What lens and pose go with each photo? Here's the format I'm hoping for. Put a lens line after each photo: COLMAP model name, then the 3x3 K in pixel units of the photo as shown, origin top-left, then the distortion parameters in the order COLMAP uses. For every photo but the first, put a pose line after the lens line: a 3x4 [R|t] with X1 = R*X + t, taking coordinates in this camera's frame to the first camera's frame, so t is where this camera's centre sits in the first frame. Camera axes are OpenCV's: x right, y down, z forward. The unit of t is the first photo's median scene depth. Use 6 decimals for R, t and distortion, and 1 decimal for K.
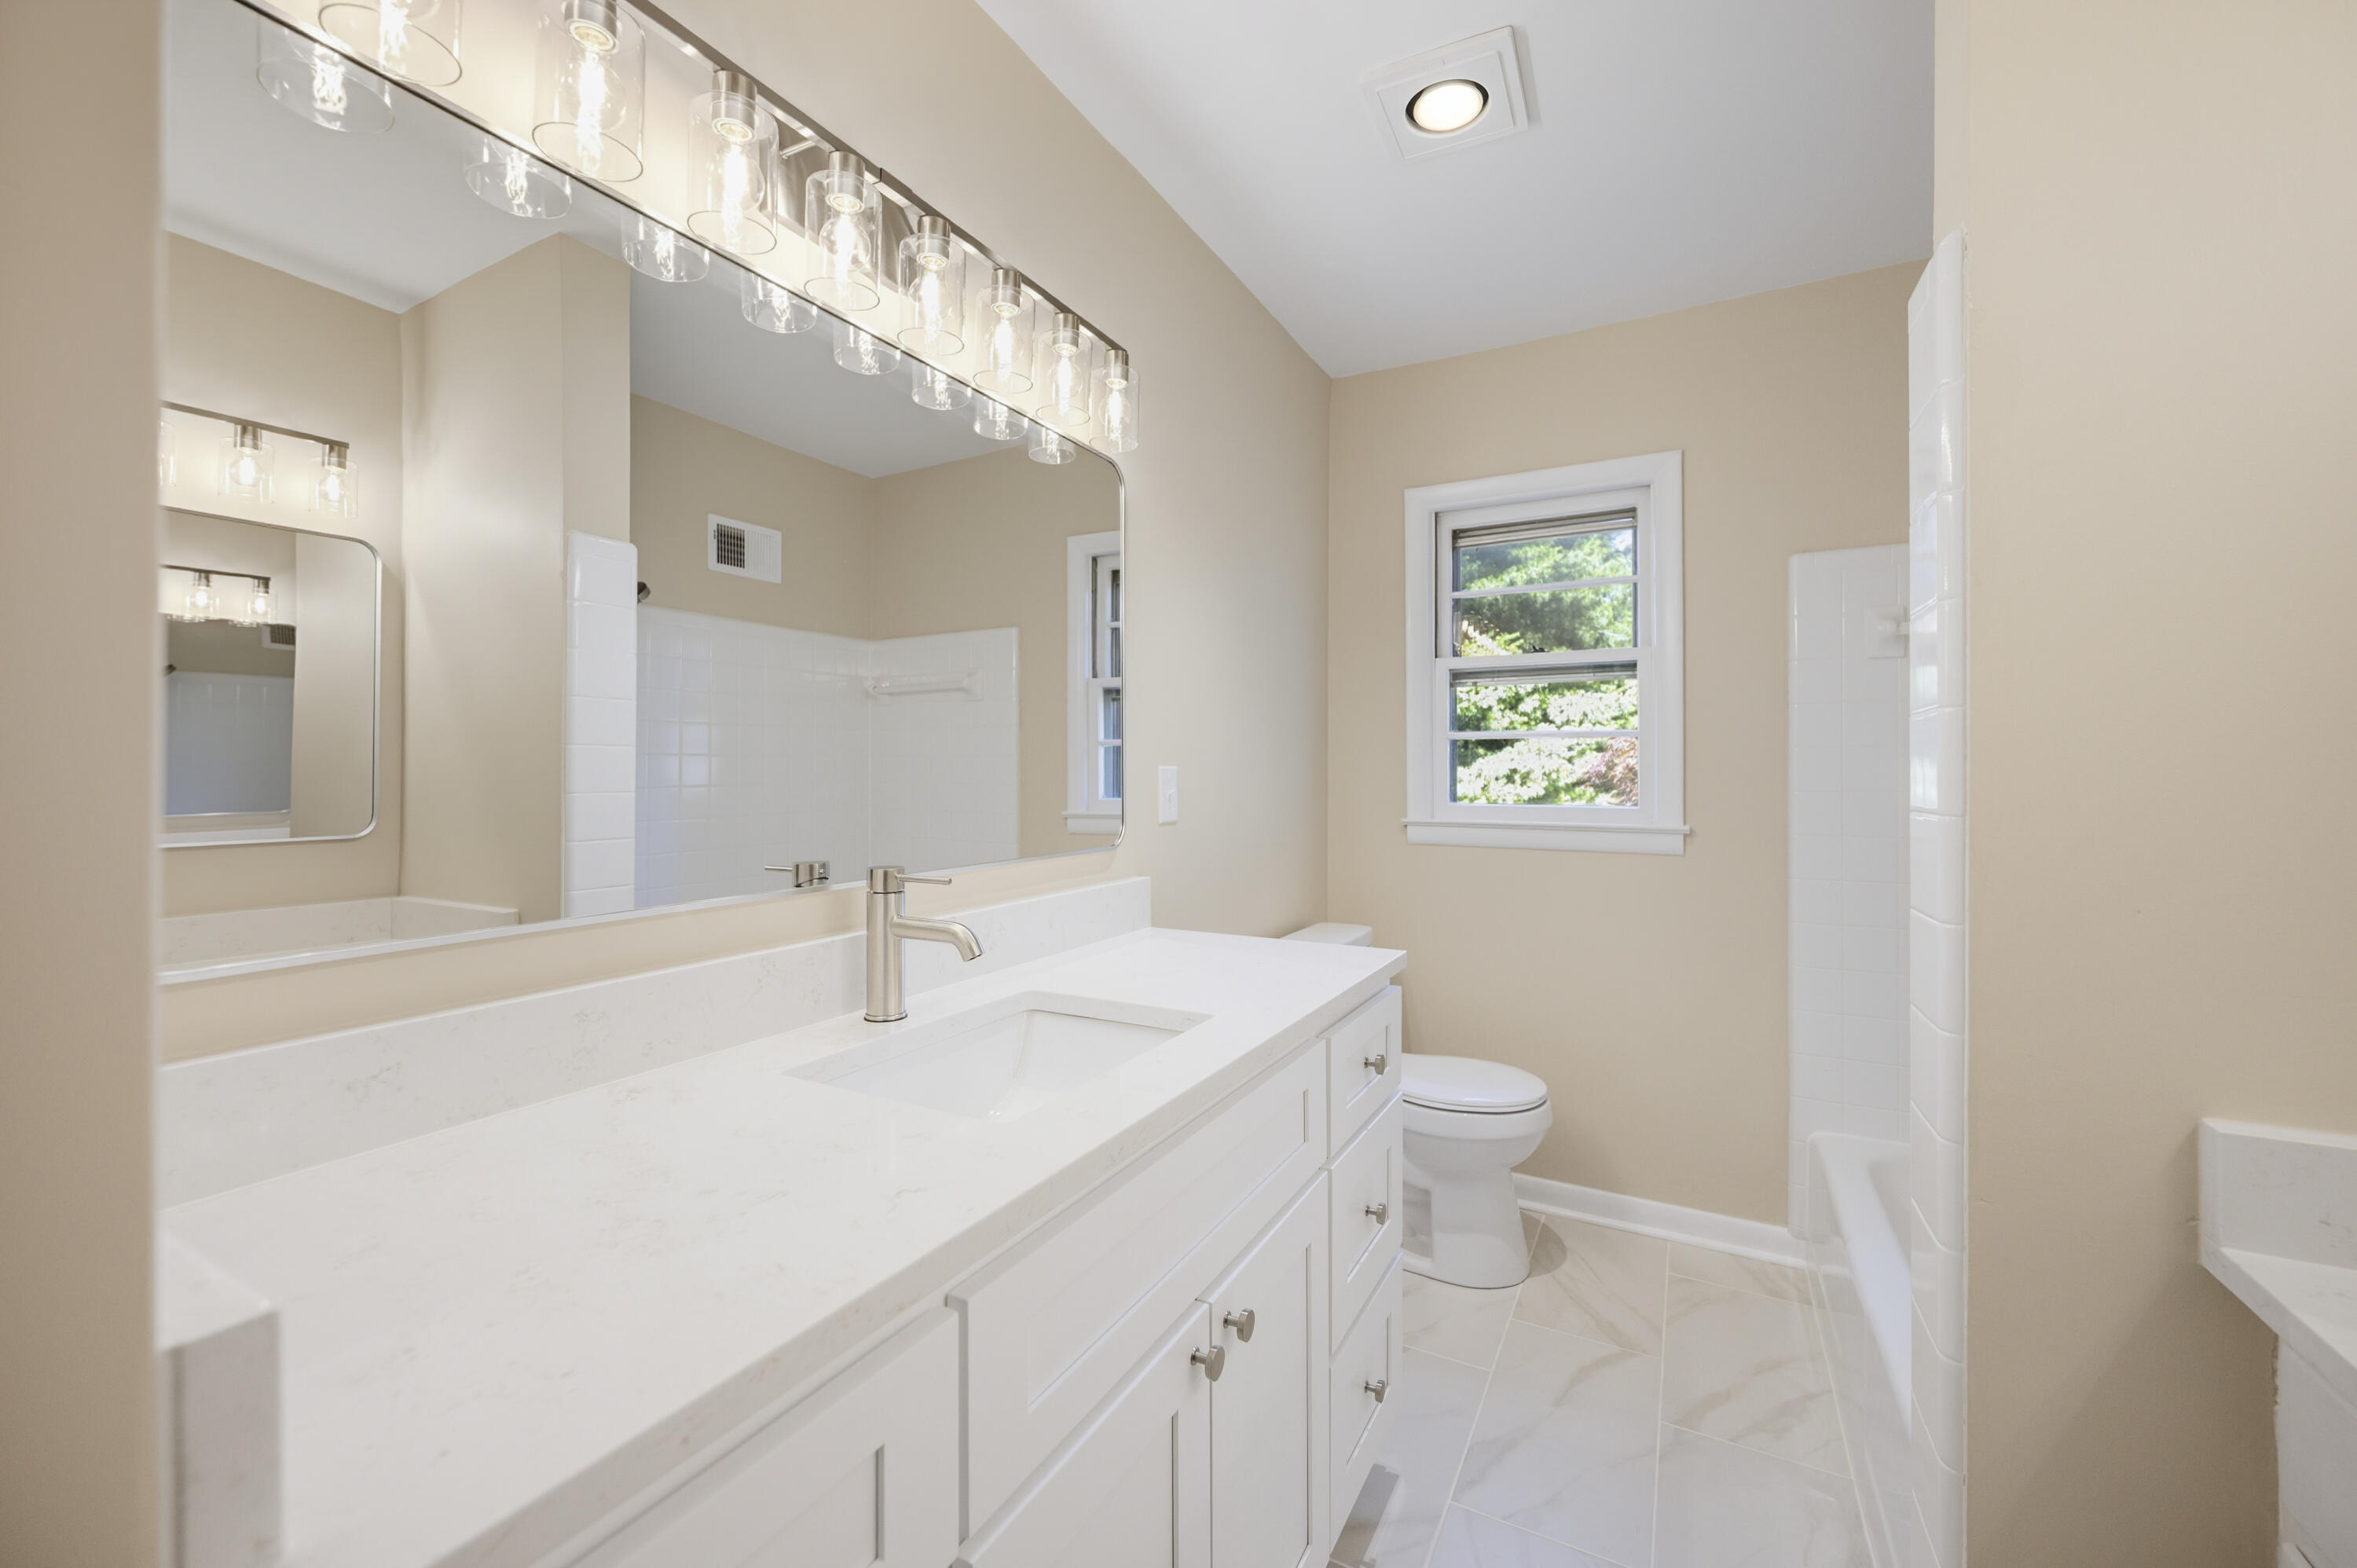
lens RADIAL K [[937.0, 0, 1180.6], [0, 937.0, 775.3], [0, 0, 1]] dist [-0.001676, 0.000026]
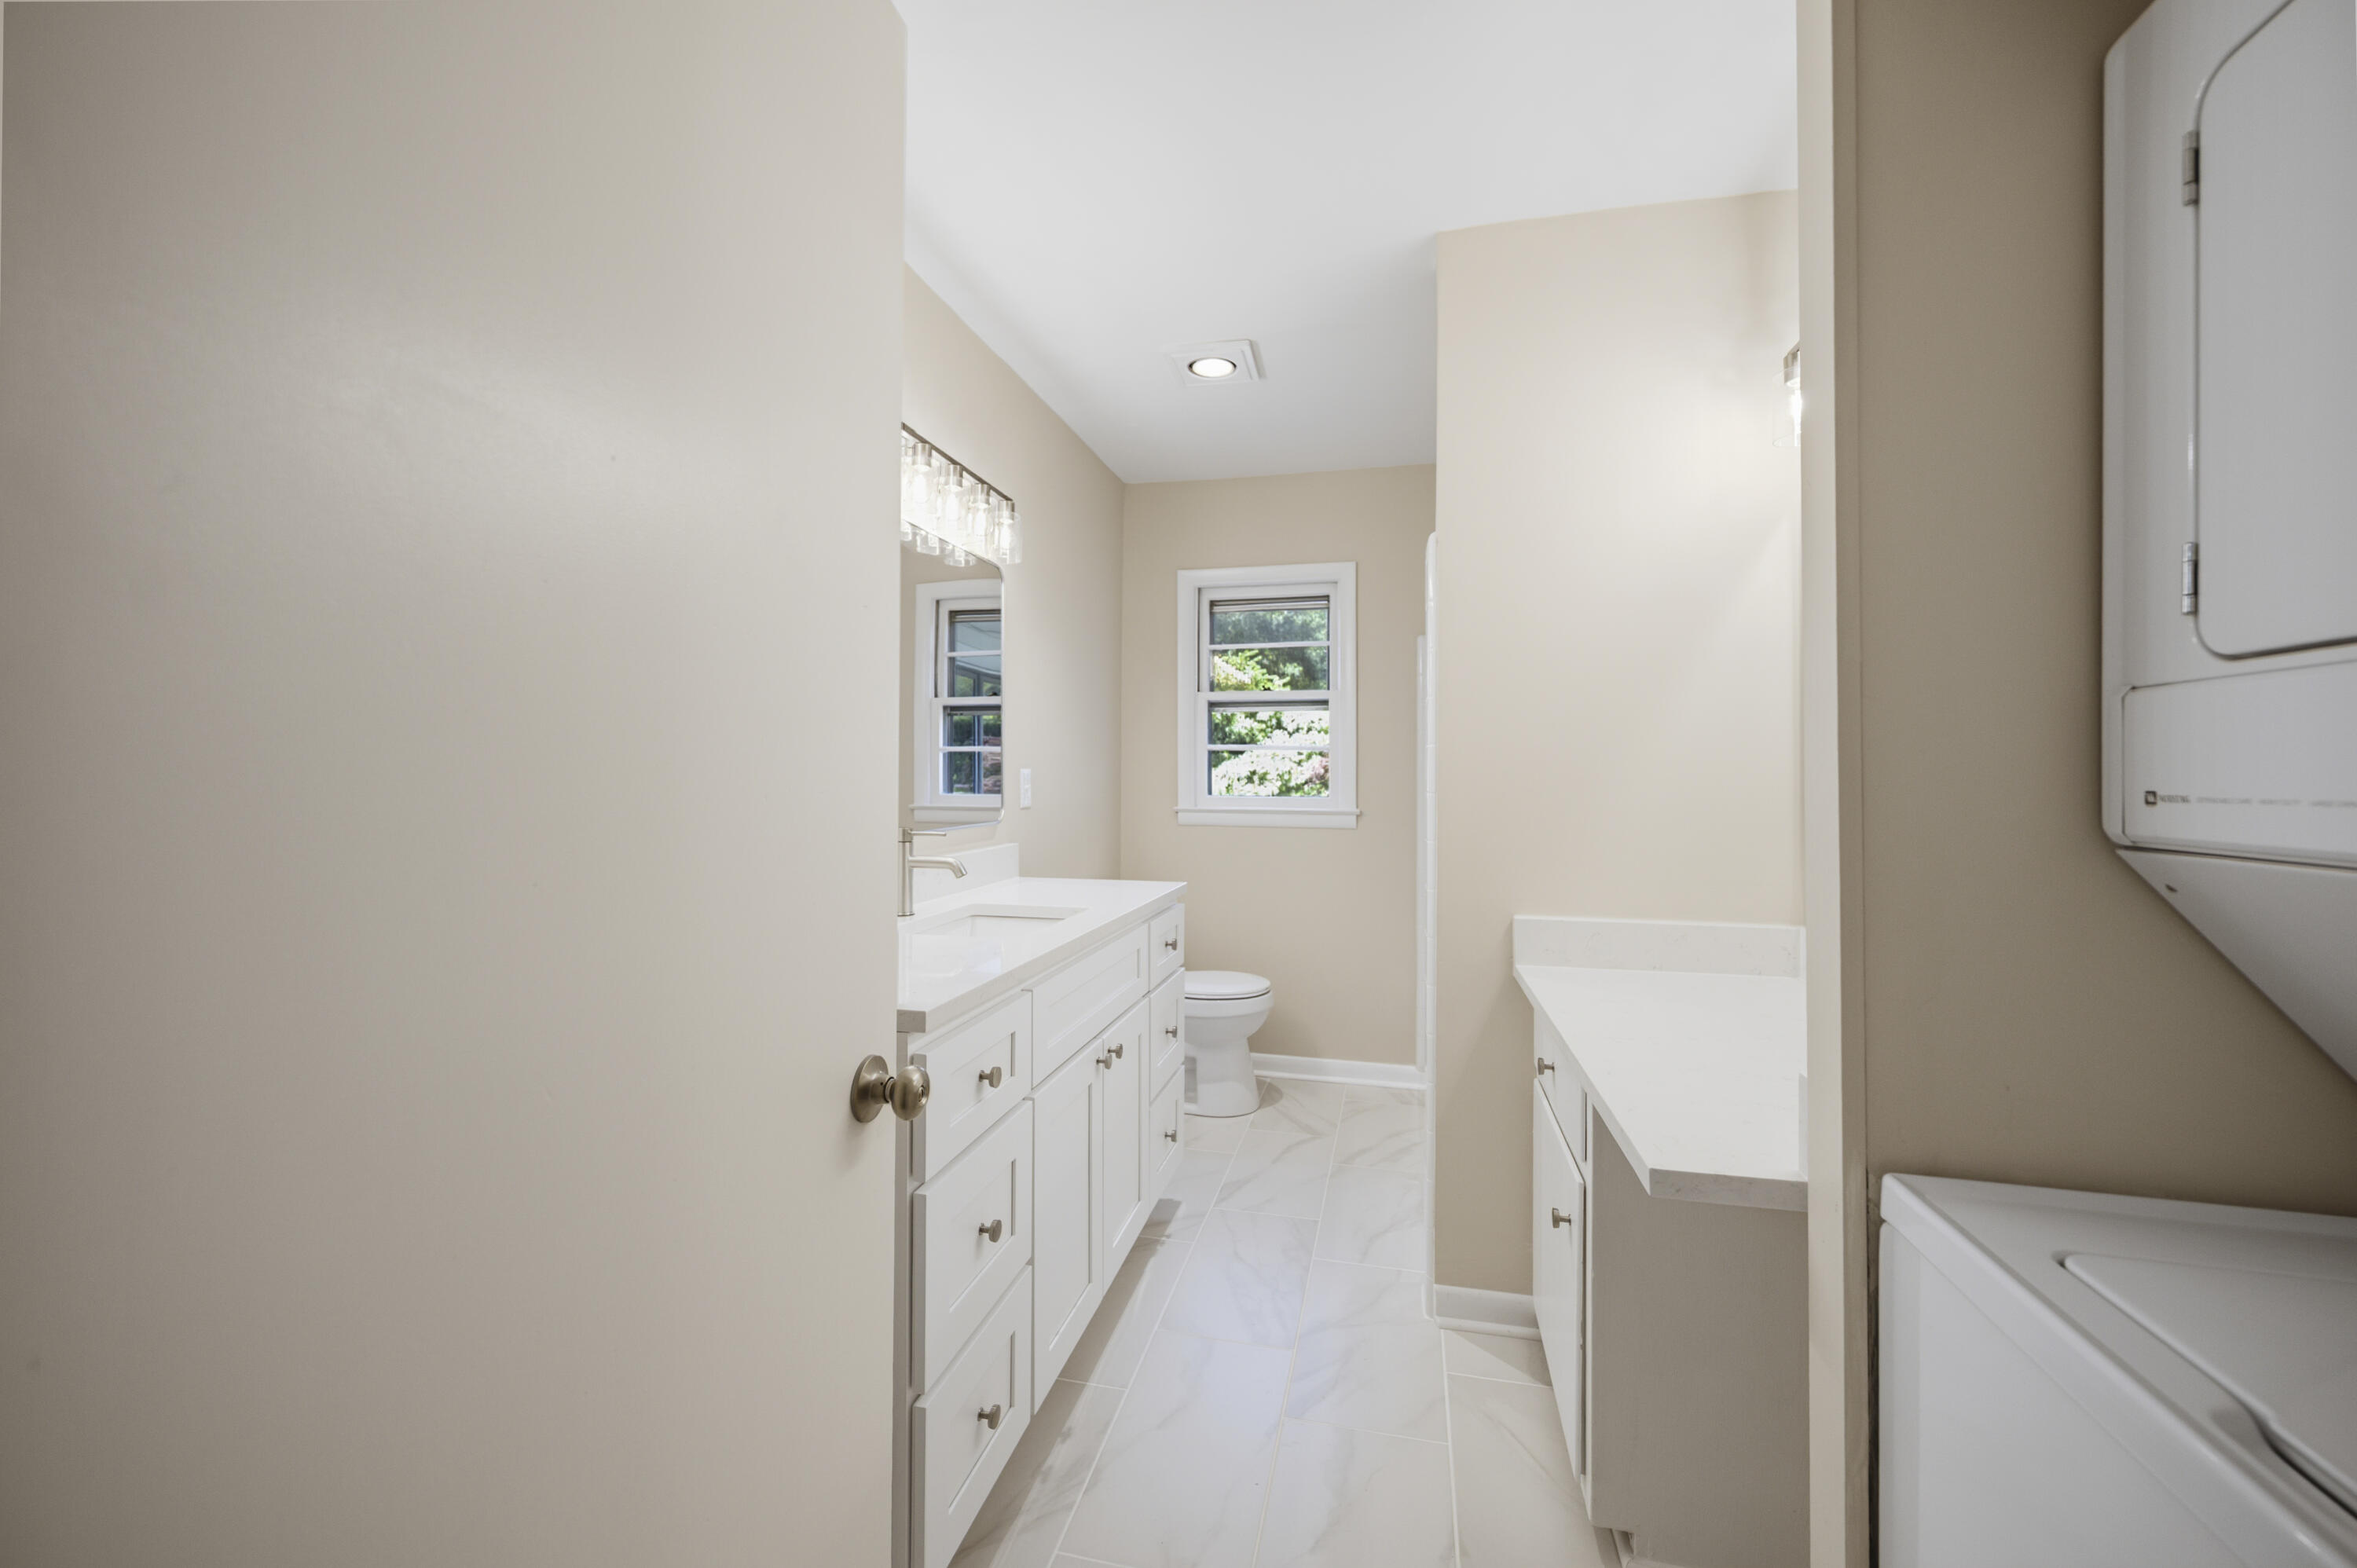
lens RADIAL K [[937.0, 0, 1180.6], [0, 937.0, 775.3], [0, 0, 1]] dist [-0.001676, 0.000026]
pose [[0.965559, 0.003219, 0.260166, -0.138748], [-0.003108, 0.999995, -0.000840, 0.000966], [-0.260167, 0.000003, 0.965564, -0.409326]]
